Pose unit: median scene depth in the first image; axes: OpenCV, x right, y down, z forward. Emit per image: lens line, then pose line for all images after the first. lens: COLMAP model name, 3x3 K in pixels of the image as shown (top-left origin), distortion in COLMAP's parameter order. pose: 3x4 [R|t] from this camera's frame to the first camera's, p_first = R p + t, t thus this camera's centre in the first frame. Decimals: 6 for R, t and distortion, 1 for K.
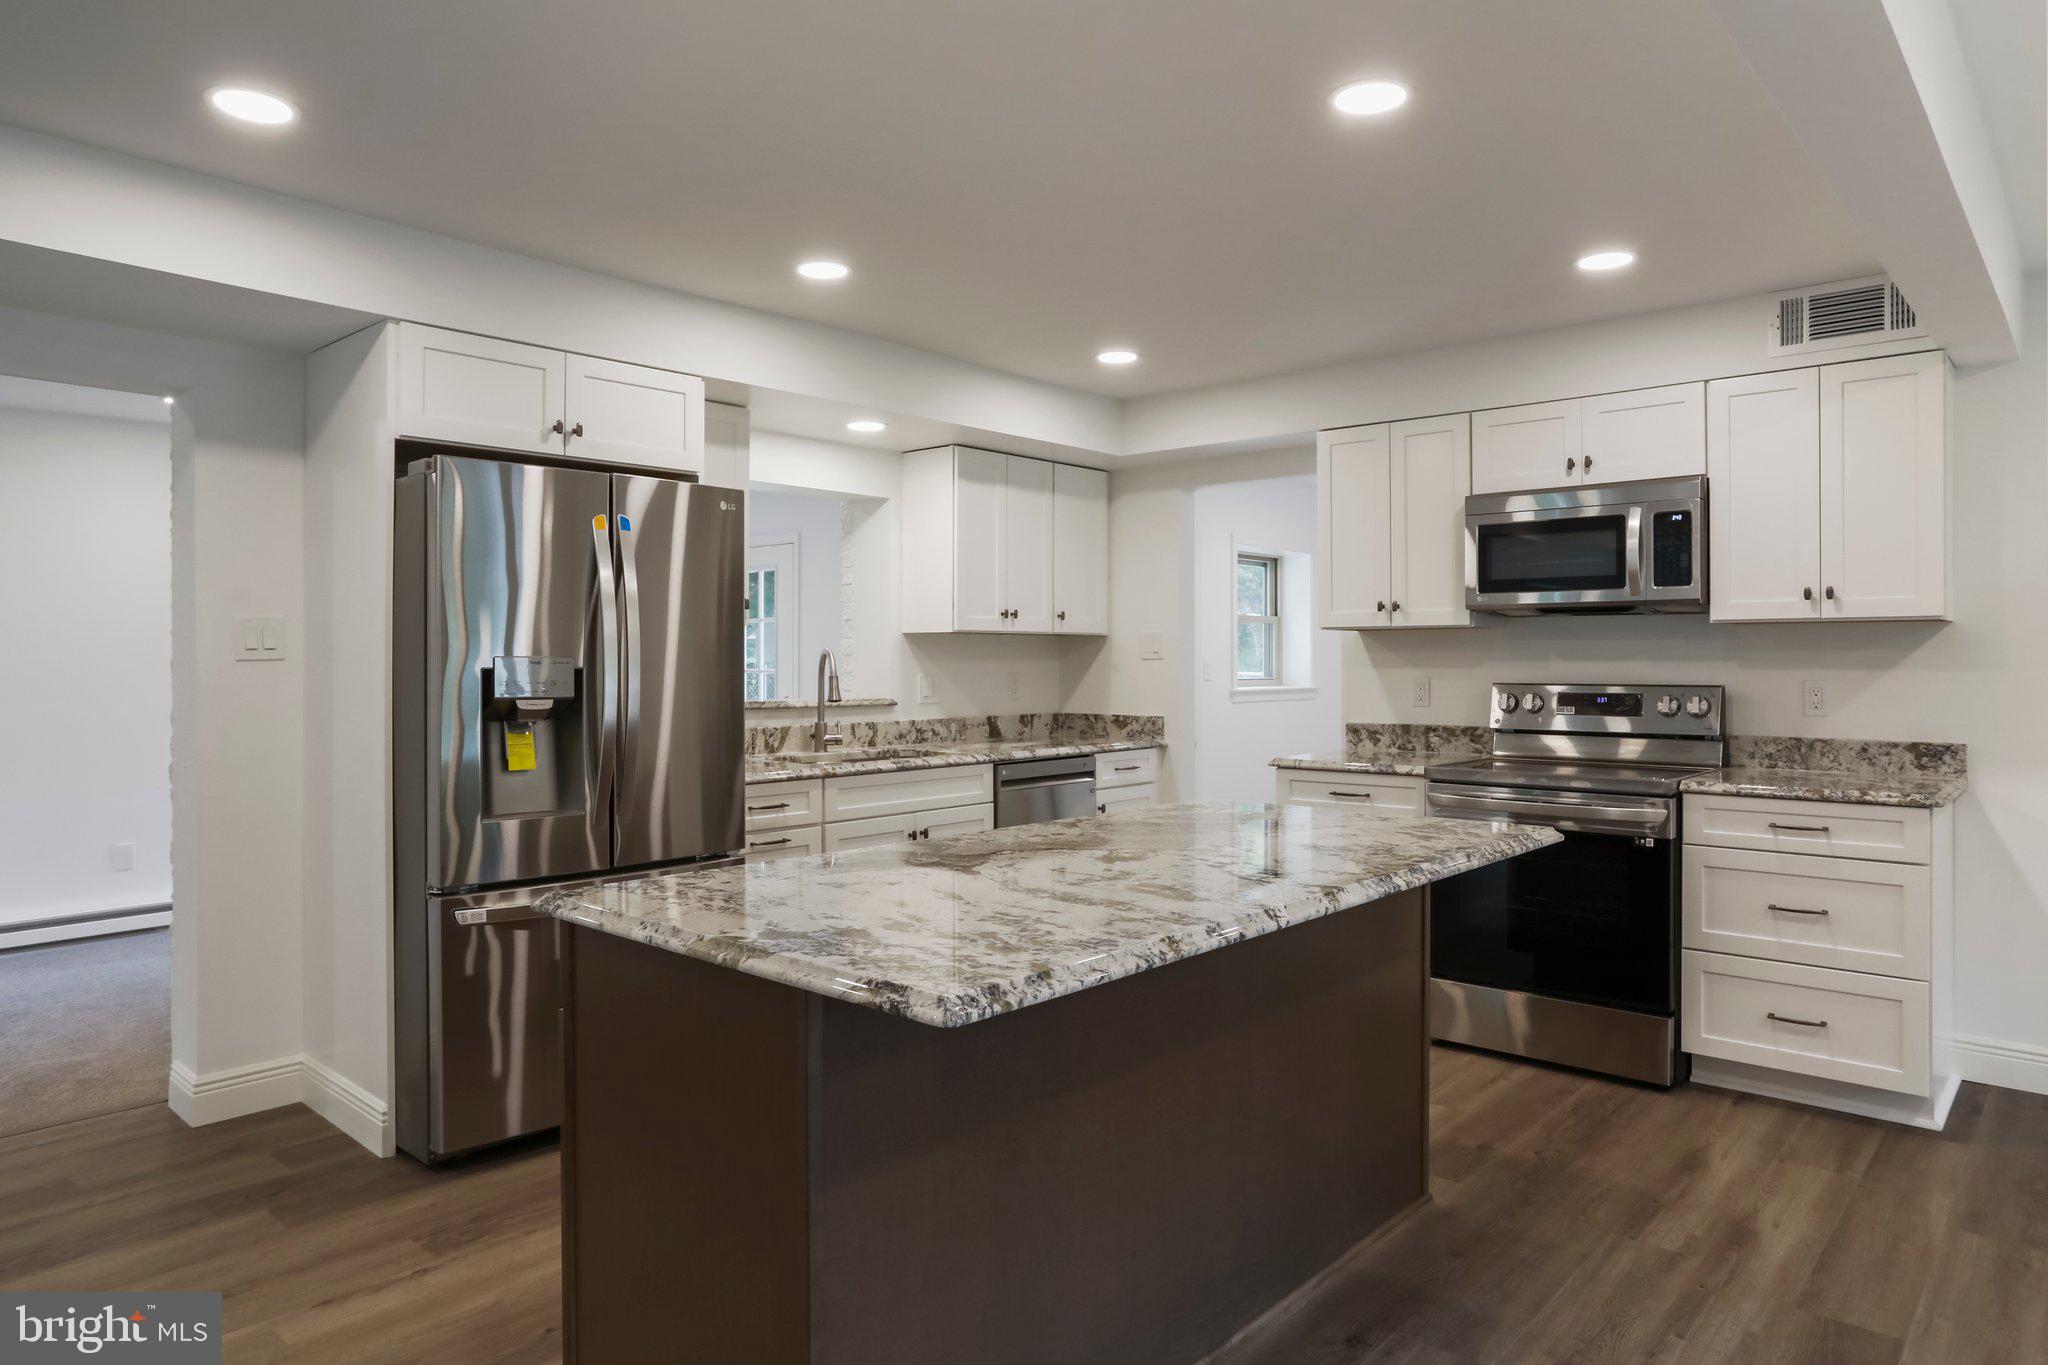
lens RADIAL K [[1270.6, 0, 1021.8], [0, 1270.6, 672.6], [0, 0, 1]] dist [-0.032660, 0.019198]
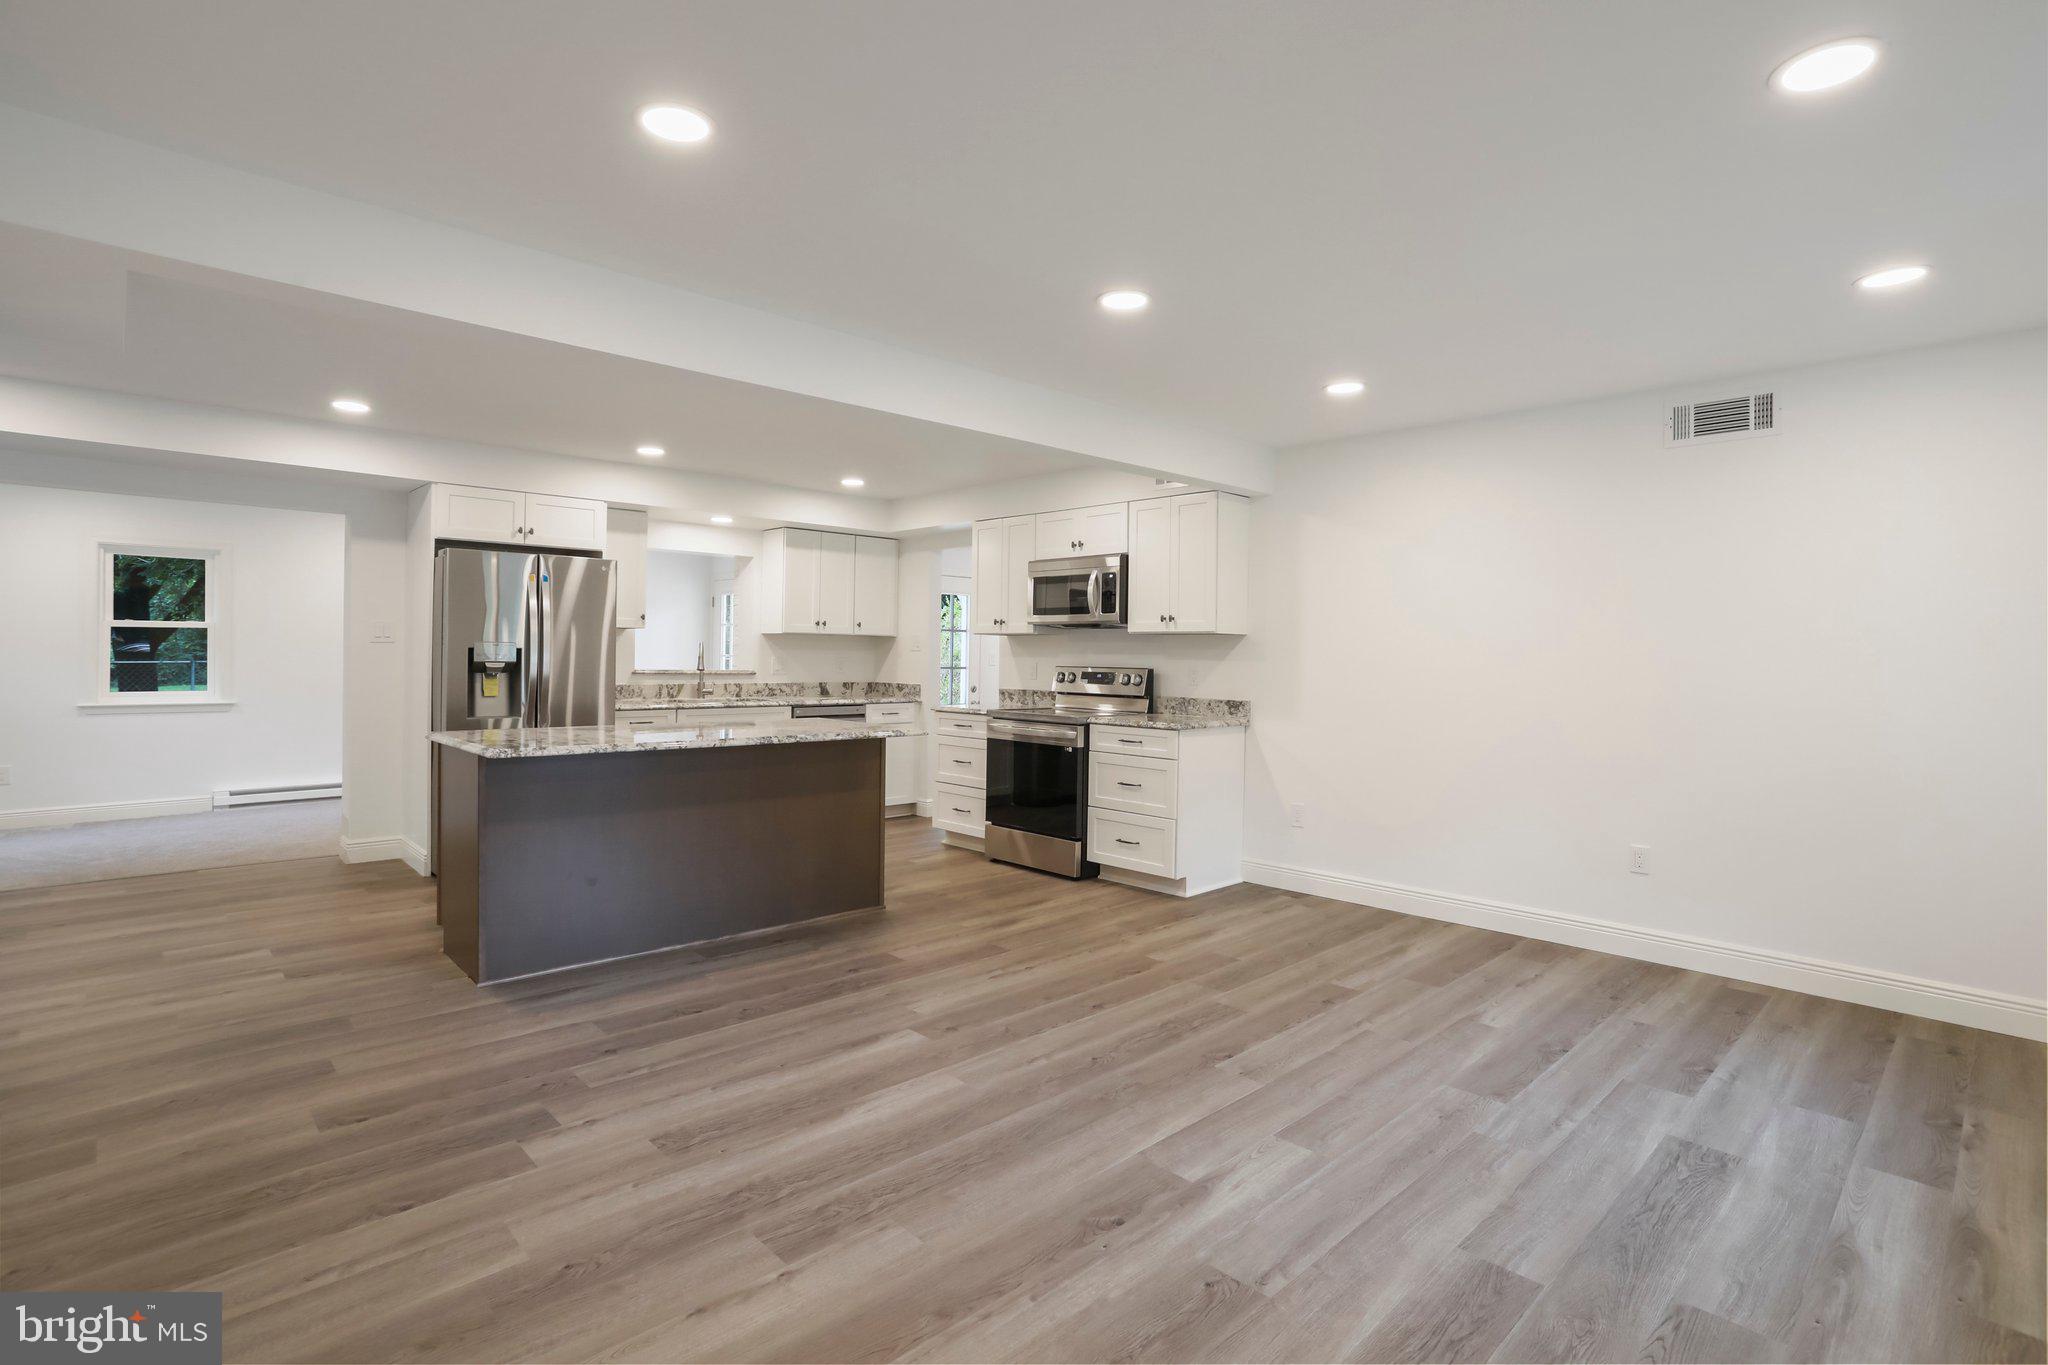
lens RADIAL K [[993.3, 0, 1013.0], [0, 993.3, 672.3], [0, 0, 1]] dist [-0.037754, 0.001134]
pose [[0.996843, 0.017573, -0.077424, 0.452341], [-0.017007, 0.999824, 0.007968, 0.007521], [0.077550, -0.006626, 0.996966, -0.425703]]
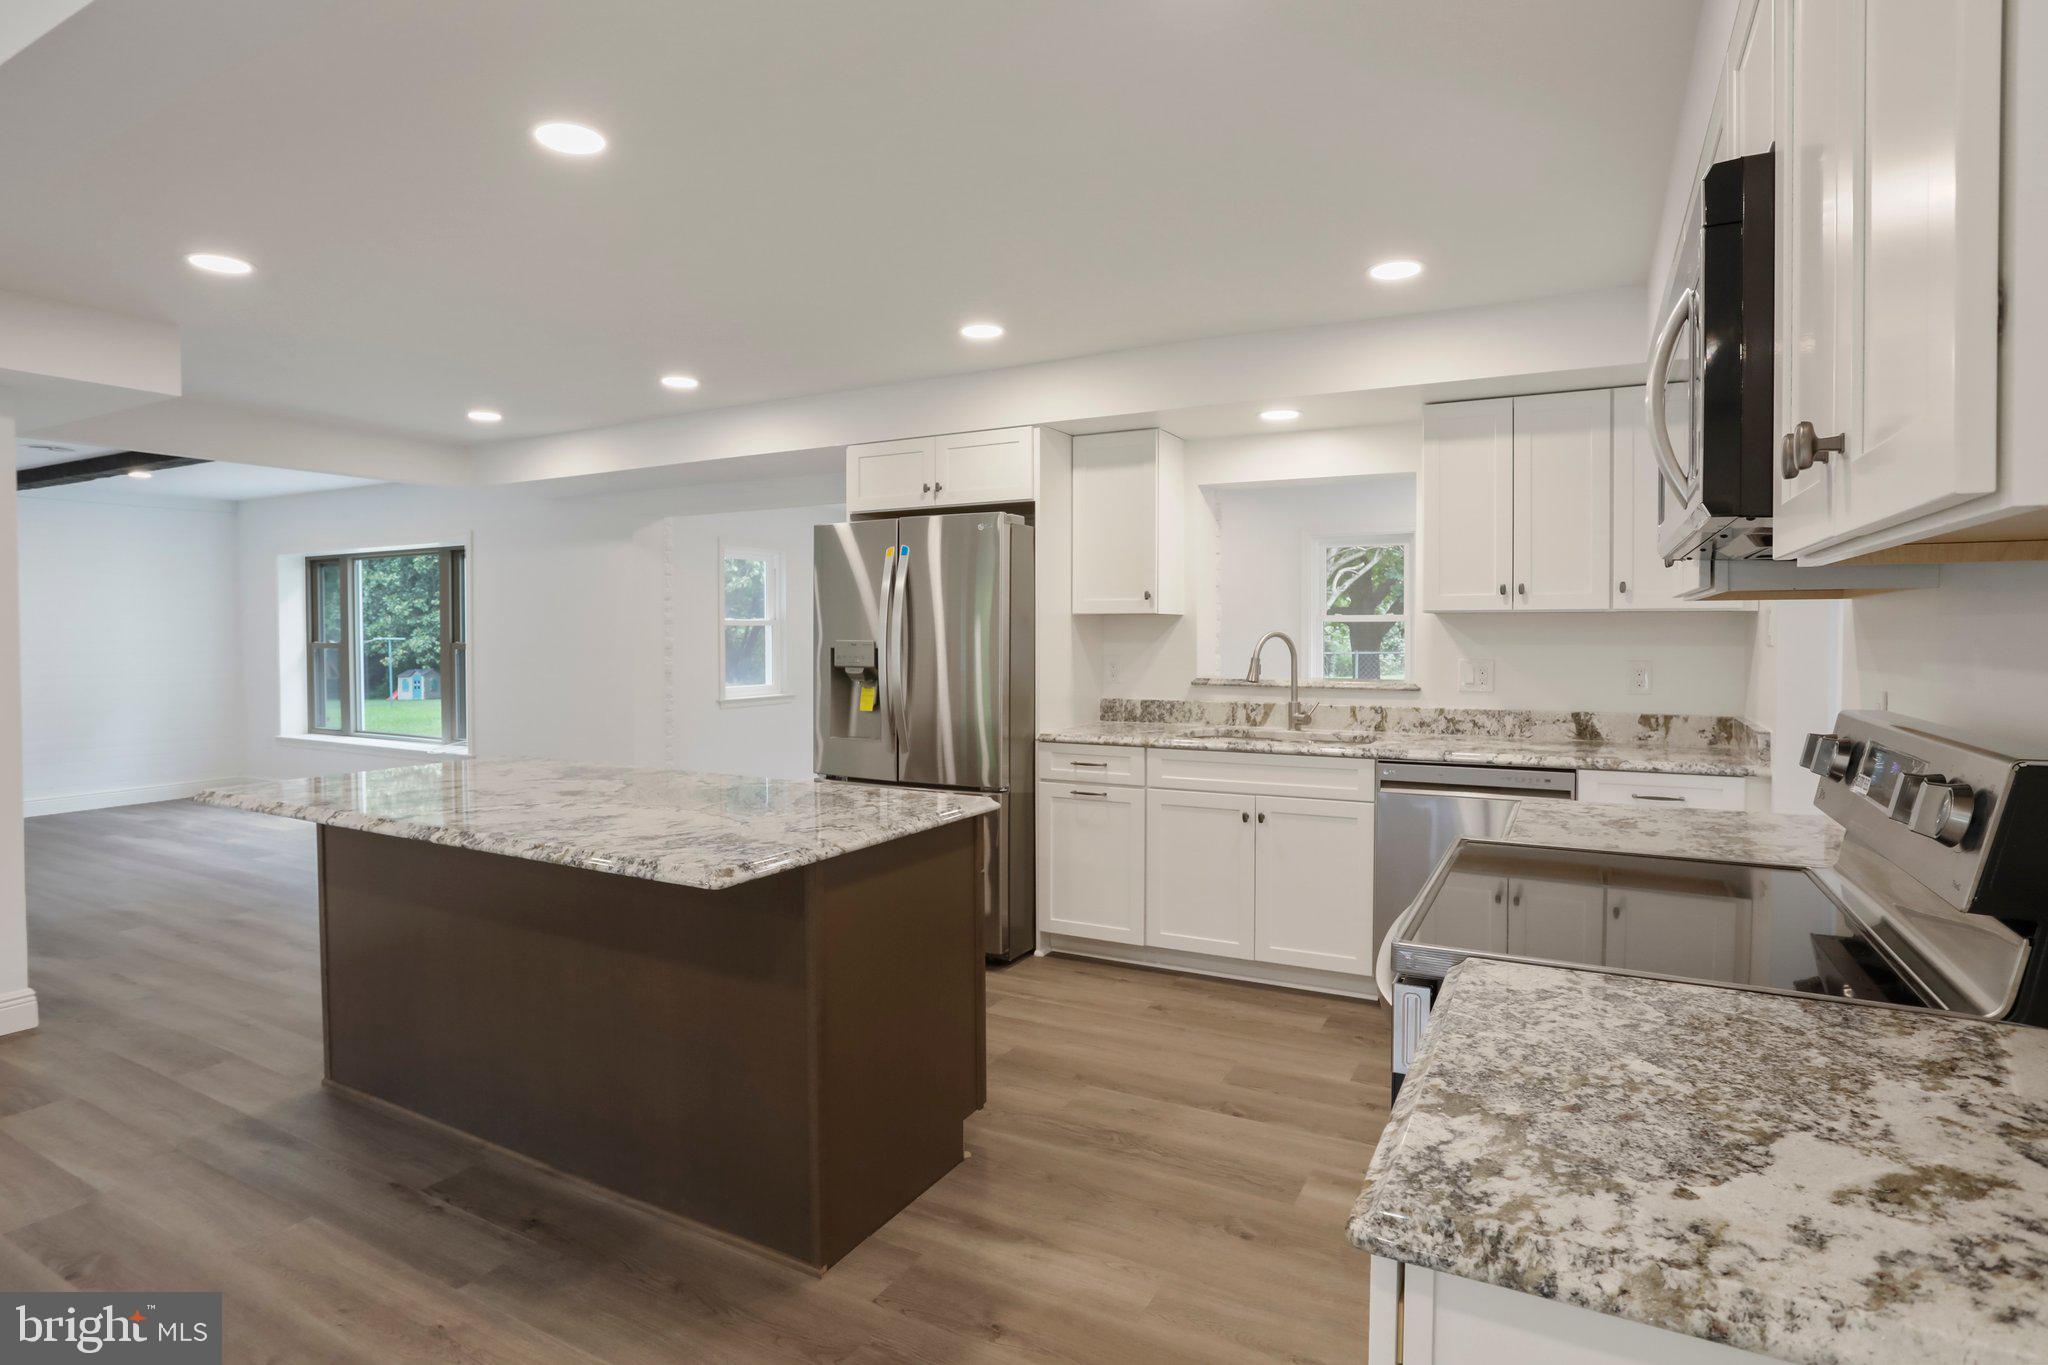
lens RADIAL K [[1030.8, 0, 1022.6], [0, 1030.8, 669.1], [0, 0, 1]] dist [-0.029213, 0.002460]
pose [[0.240811, 0.036343, -0.969891, 0.704154], [-0.008873, 0.999339, 0.035243, -0.018015], [0.970531, 0.000119, 0.240974, 0.665013]]
